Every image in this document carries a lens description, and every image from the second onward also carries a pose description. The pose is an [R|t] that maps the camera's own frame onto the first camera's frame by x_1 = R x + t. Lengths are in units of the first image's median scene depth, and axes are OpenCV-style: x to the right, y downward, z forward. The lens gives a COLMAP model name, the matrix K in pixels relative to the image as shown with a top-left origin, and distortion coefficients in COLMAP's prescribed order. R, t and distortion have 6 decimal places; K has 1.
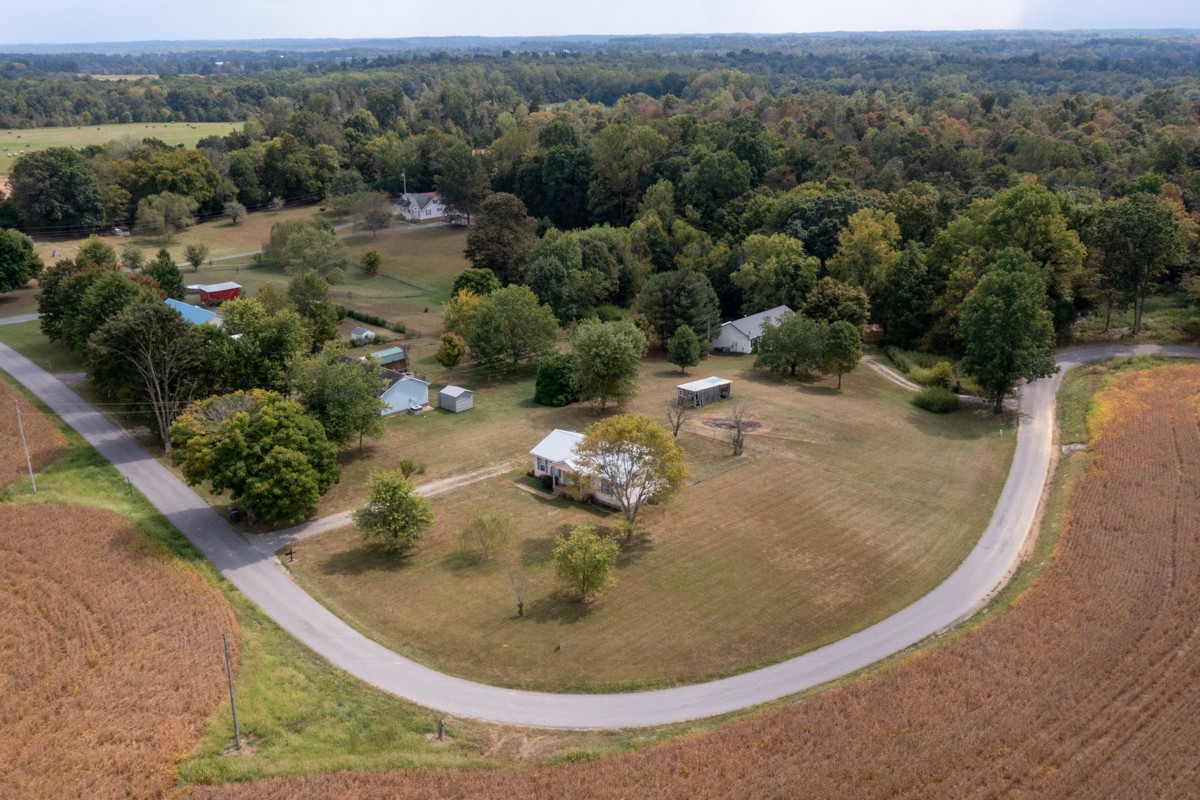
lens RADIAL K [[1102.1, 0, 595.9], [0, 1102.1, 398.6], [0, 0, 1]] dist [-0.016486, 0.000000]
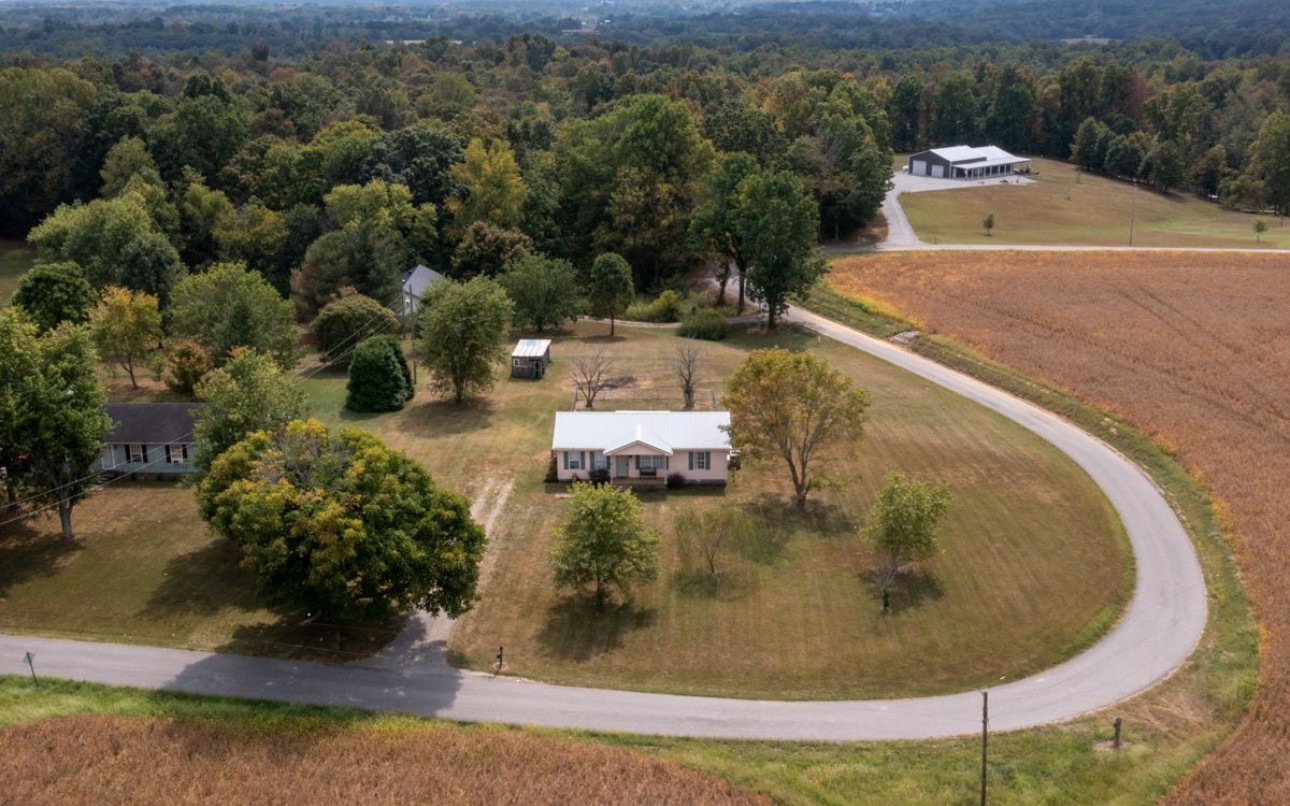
lens RADIAL K [[1296.3, 0, 606.1], [0, 1296.3, 361.2], [0, 0, 1]] dist [-0.014264, 0.000000]
pose [[0.742605, -0.175280, 0.646386, -0.474095], [0.208067, 0.977766, 0.026101, -0.017590], [-0.636590, 0.115109, 0.762564, 0.278995]]
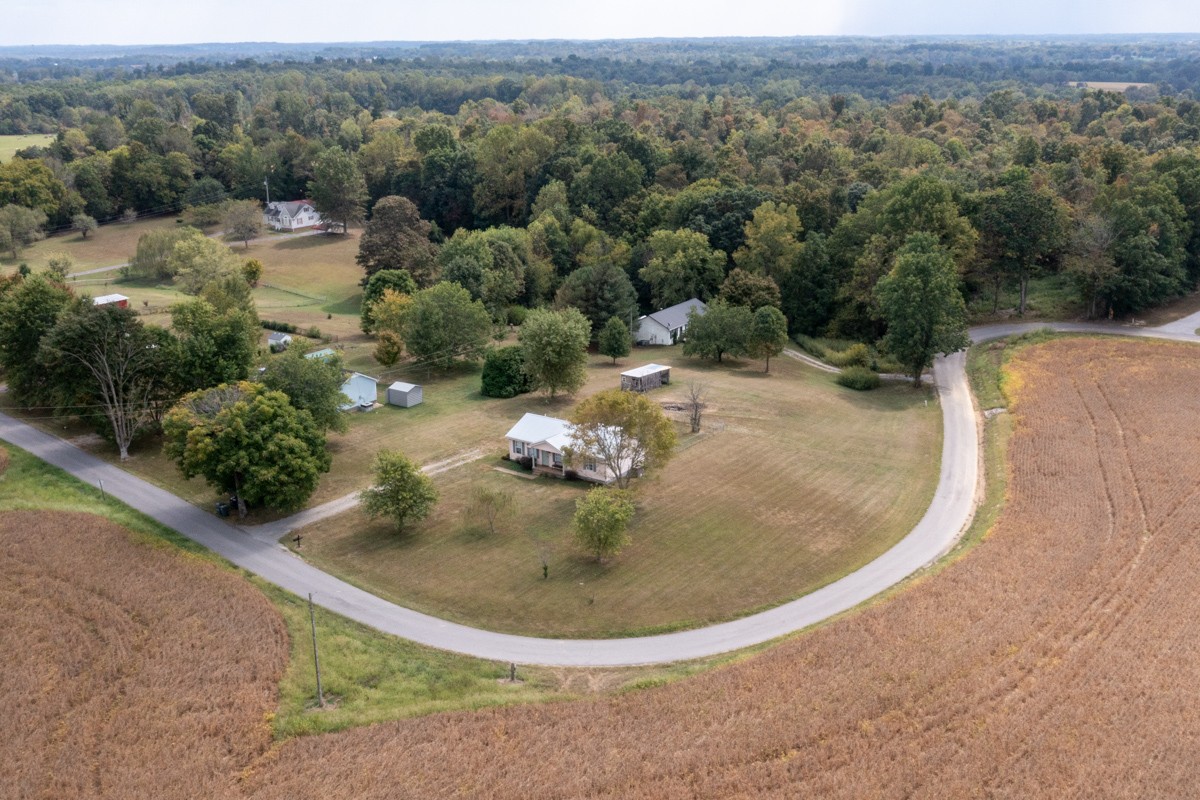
lens RADIAL K [[1169.8, 0, 601.3], [0, 1169.8, 401.7], [0, 0, 1]] dist [-0.018475, 0.000000]
pose [[0.987323, -0.045129, 0.152175, -0.113389], [0.048095, 0.998717, -0.015869, 0.032045], [-0.151263, 0.022986, 0.988226, -0.070315]]
